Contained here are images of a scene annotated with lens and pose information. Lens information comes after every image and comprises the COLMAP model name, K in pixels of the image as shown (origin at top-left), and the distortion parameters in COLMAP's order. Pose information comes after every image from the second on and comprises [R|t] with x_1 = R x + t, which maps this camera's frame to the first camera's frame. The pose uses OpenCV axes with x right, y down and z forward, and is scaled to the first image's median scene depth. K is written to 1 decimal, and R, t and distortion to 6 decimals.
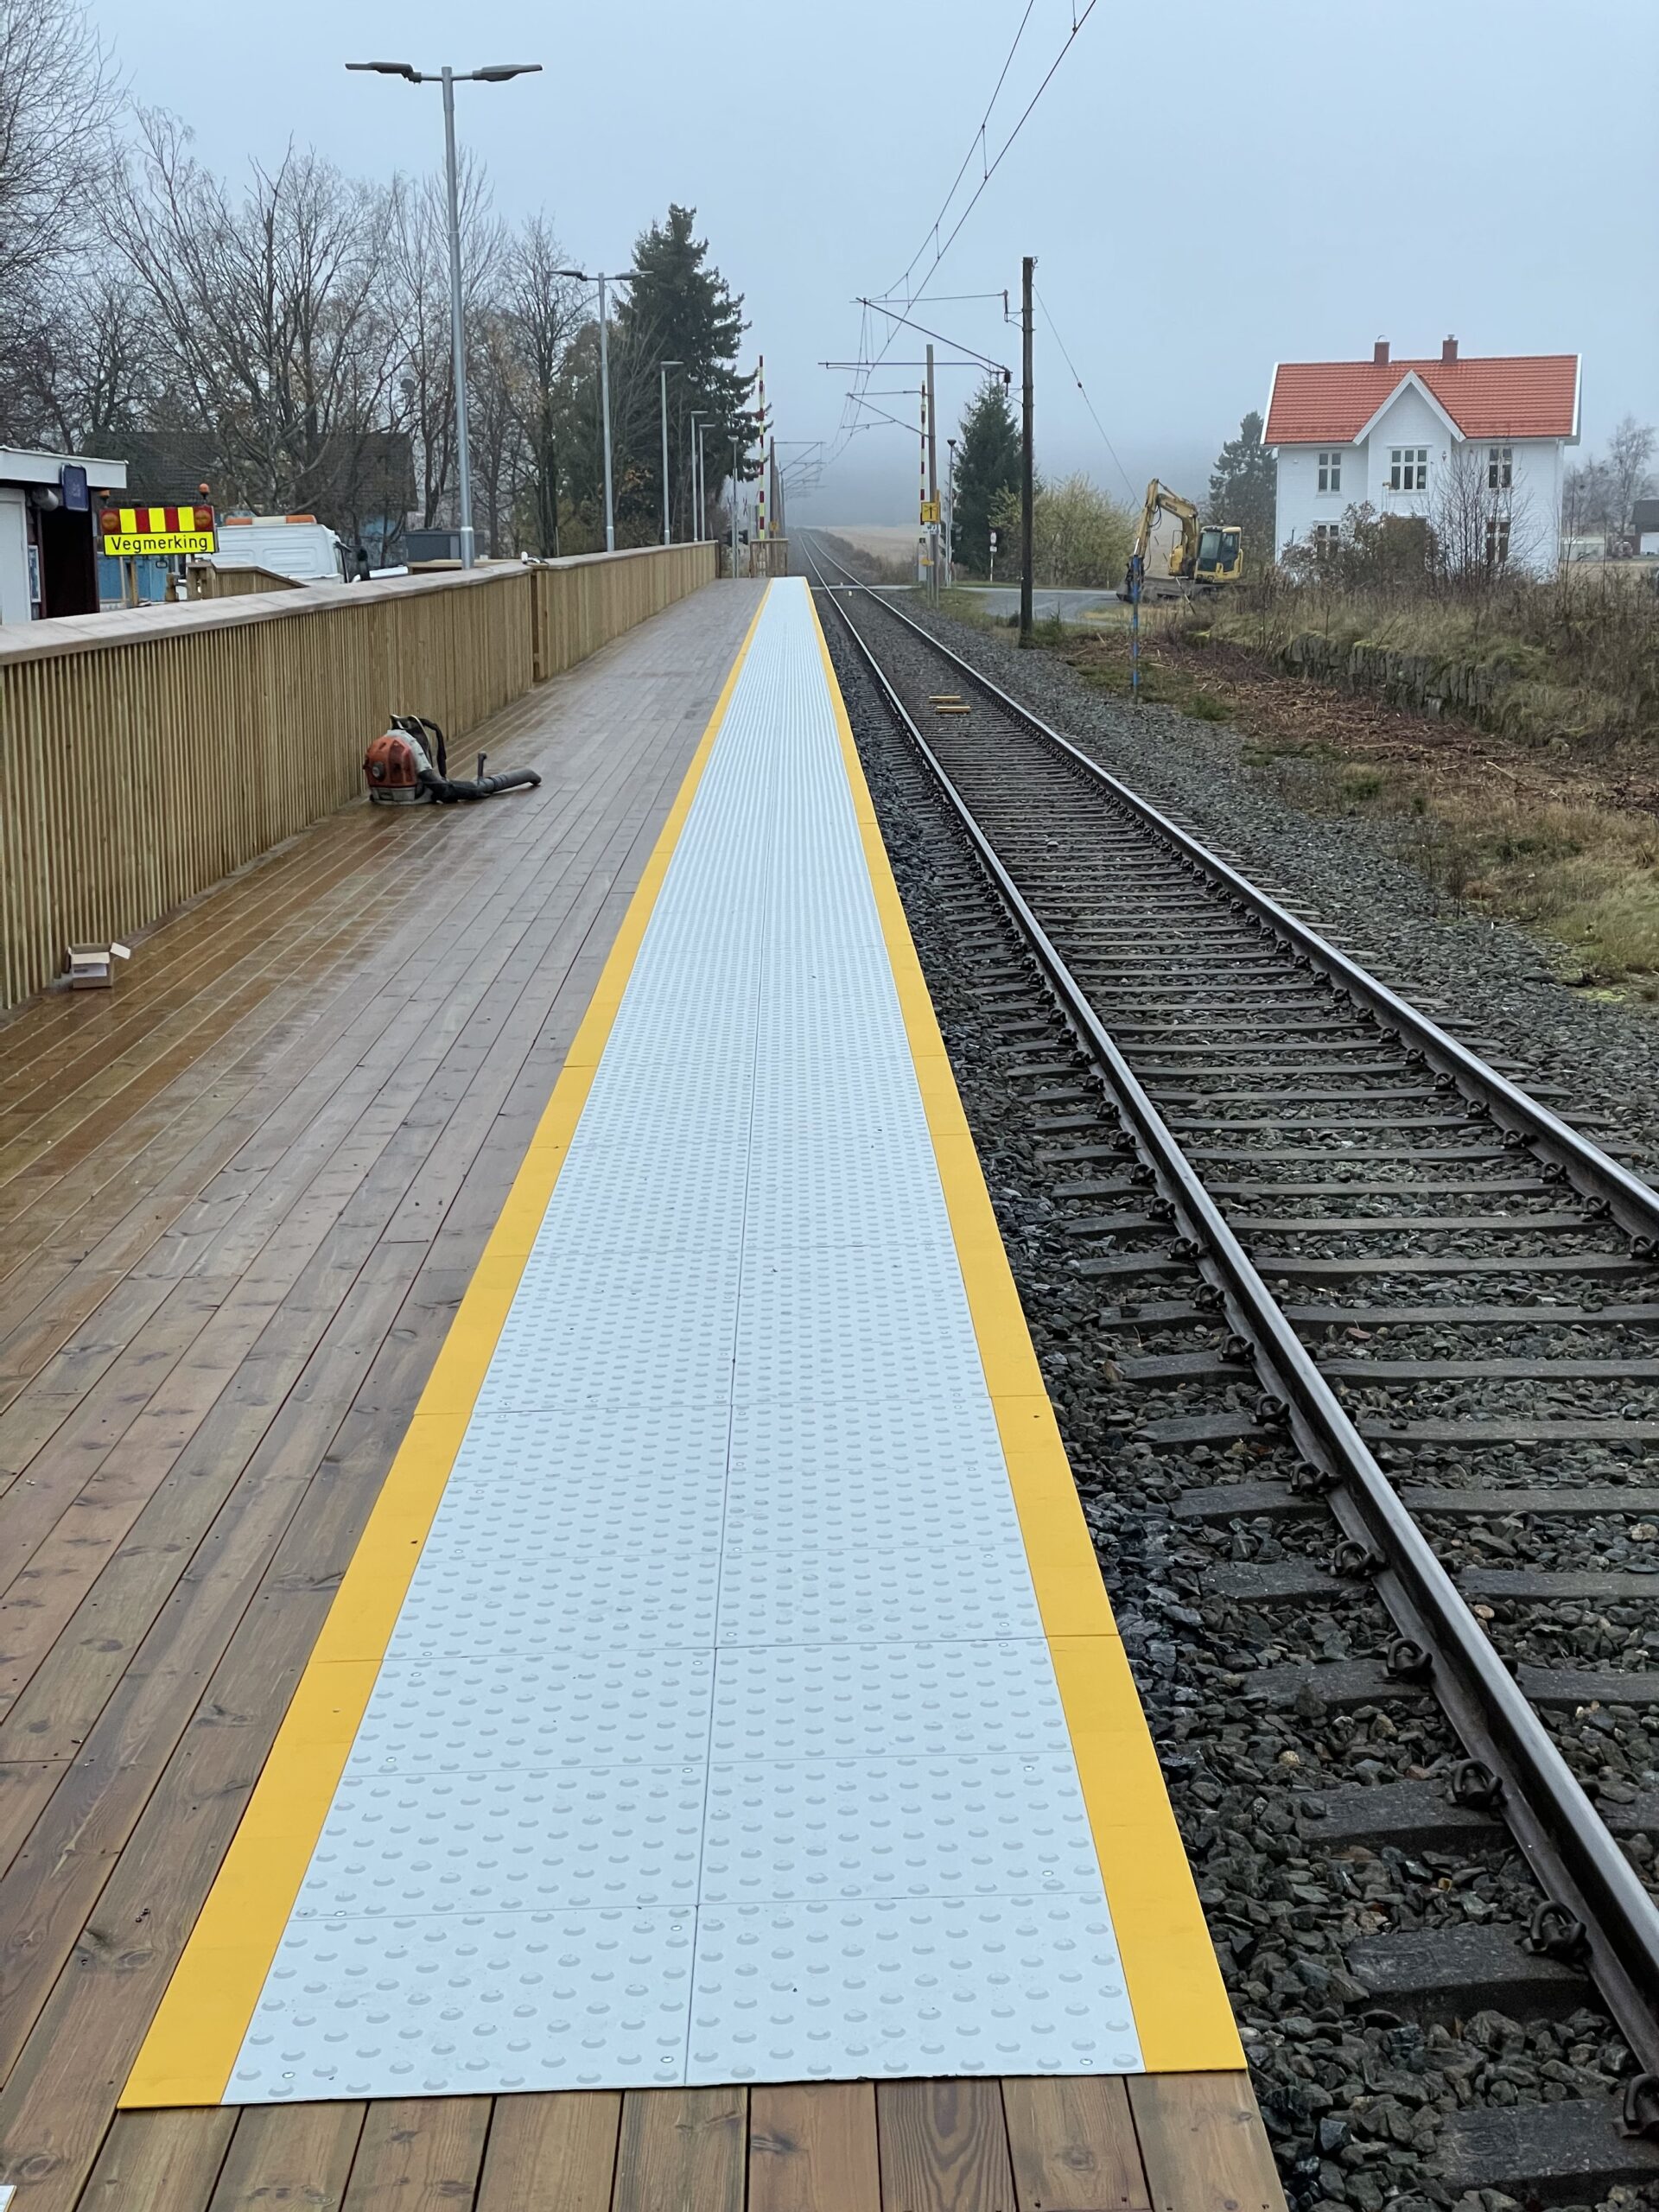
lens RADIAL K [[3349.1, 0, 830.1], [0, 3349.1, 1105.5], [0, 0, 1]] dist [0.097355, 0.000000]
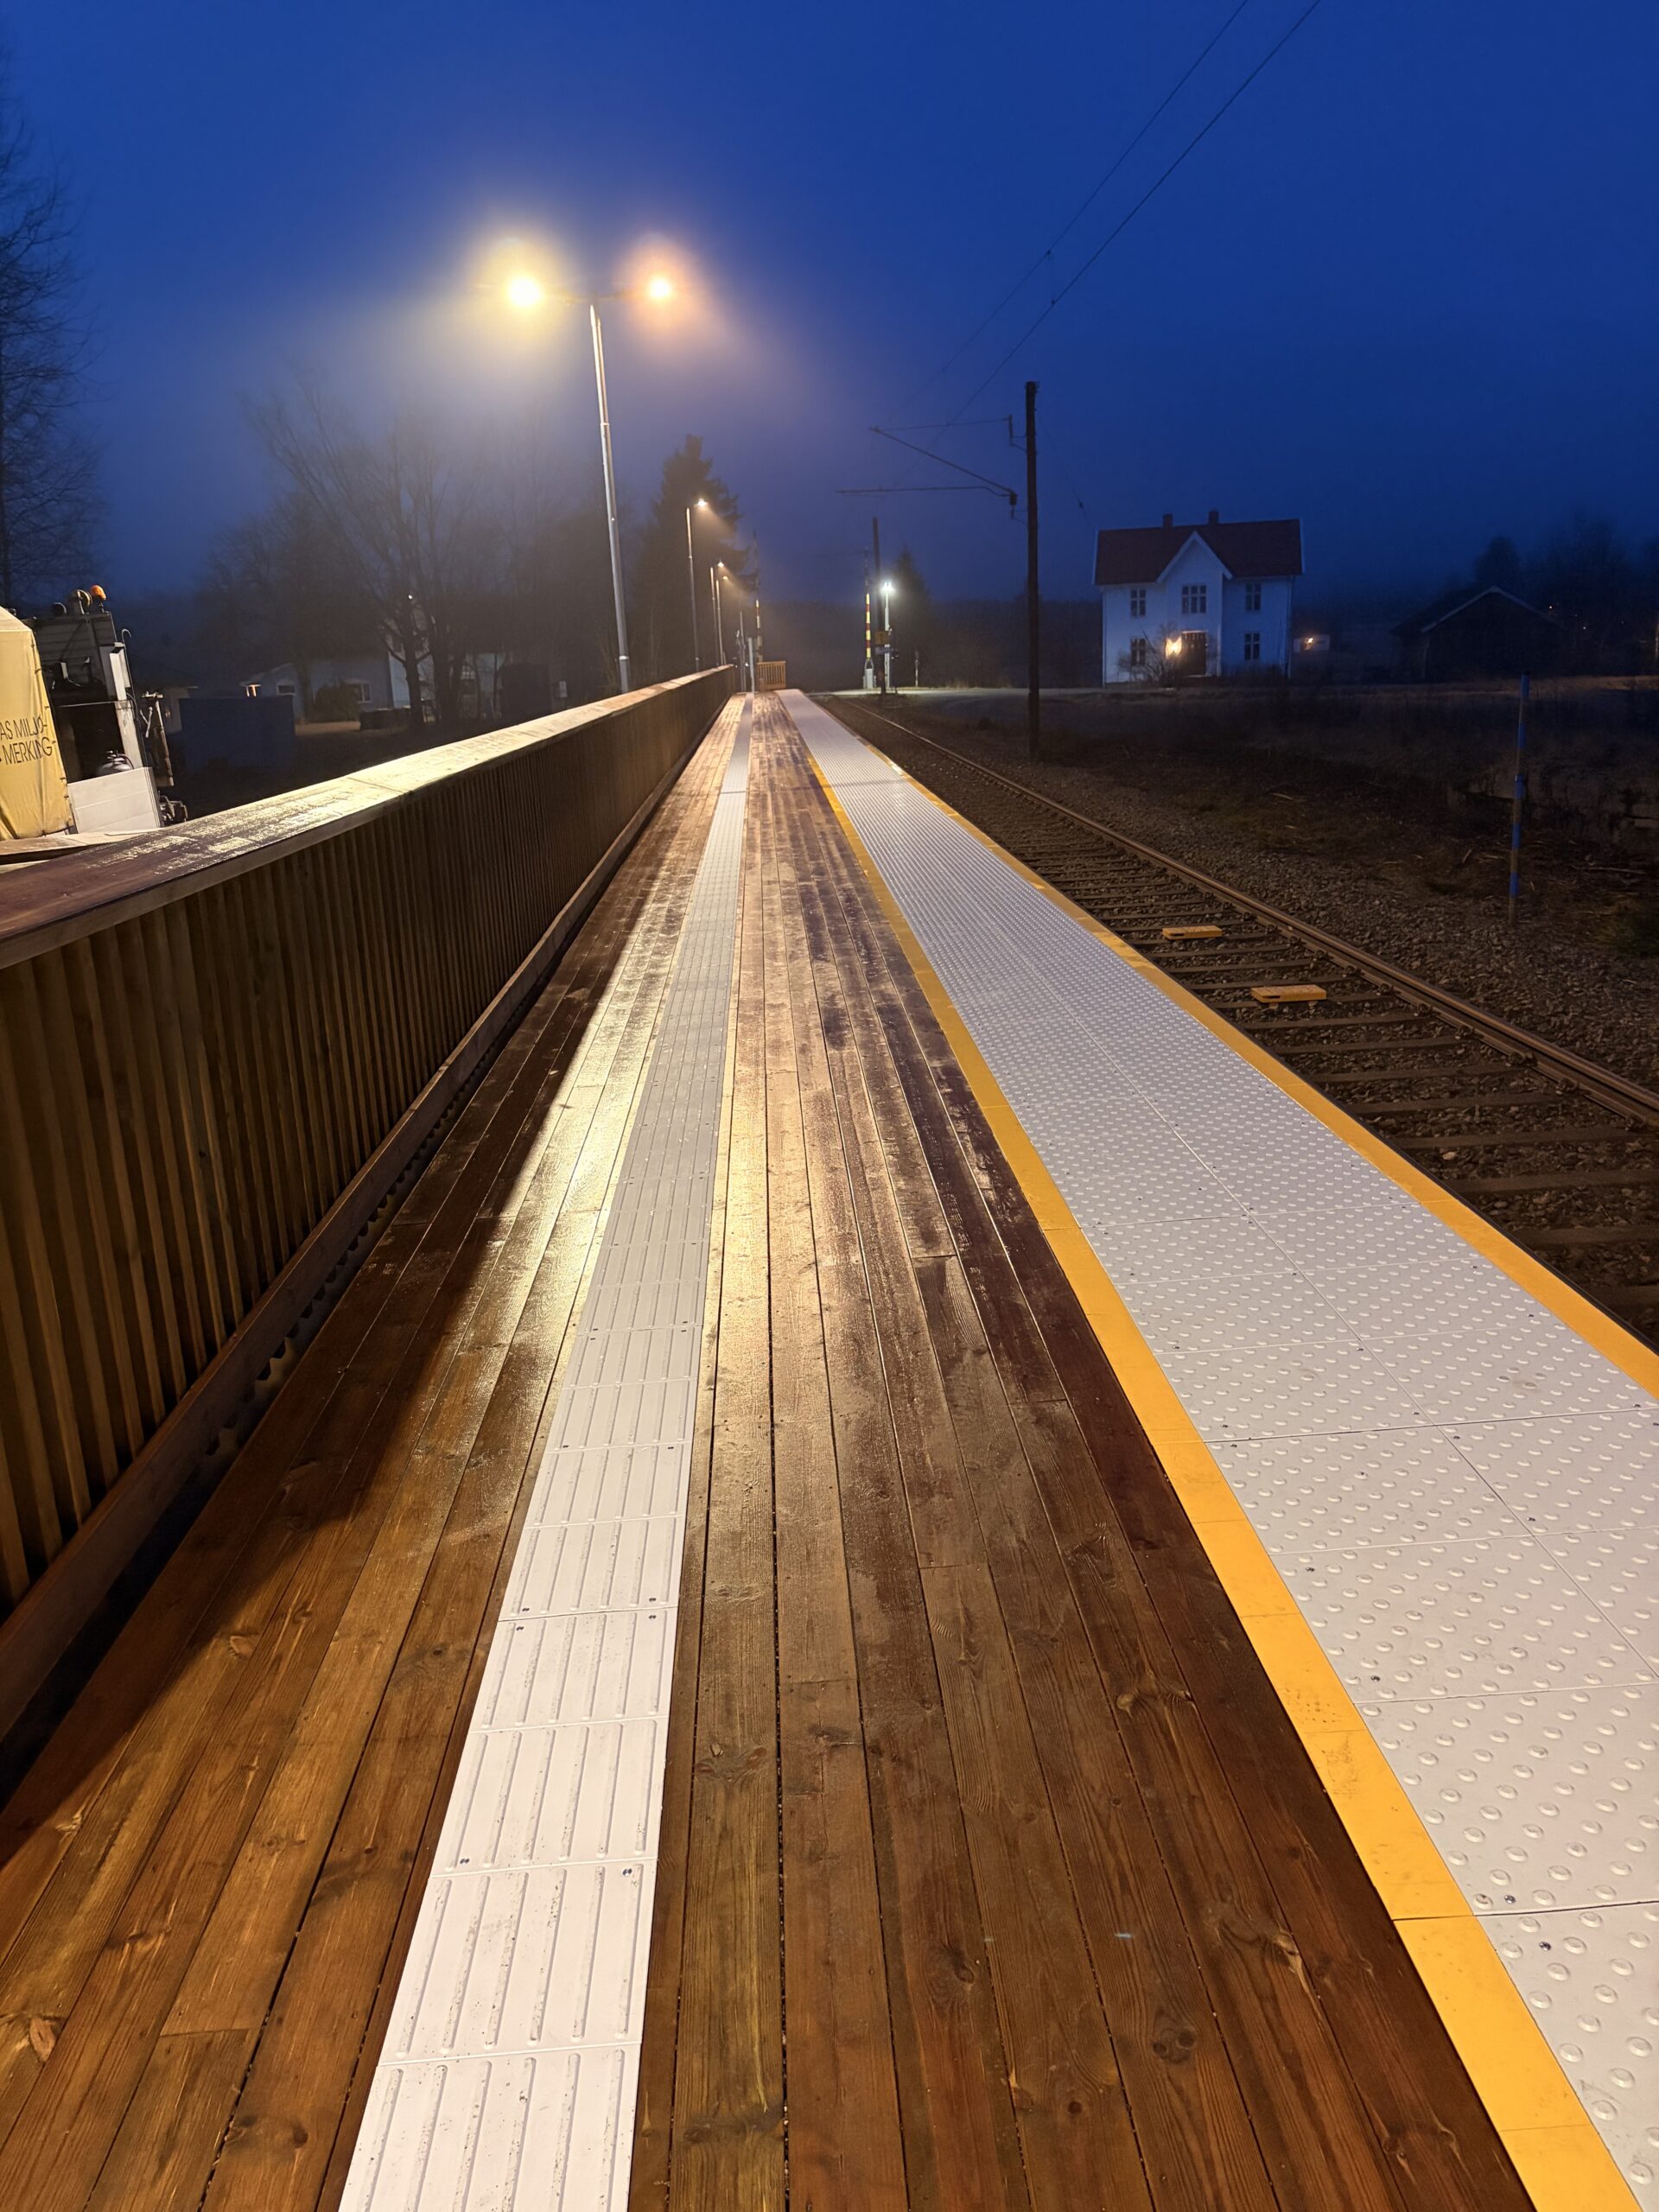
lens RADIAL K [[1642.1, 0, 831.3], [0, 1642.1, 1105.0], [0, 0, 1]] dist [-0.001661, -0.000306]
pose [[0.998841, -0.041144, 0.024969, -0.014610], [0.038487, 0.994354, 0.098893, -0.044841], [-0.028896, -0.097817, 0.994785, 0.263130]]
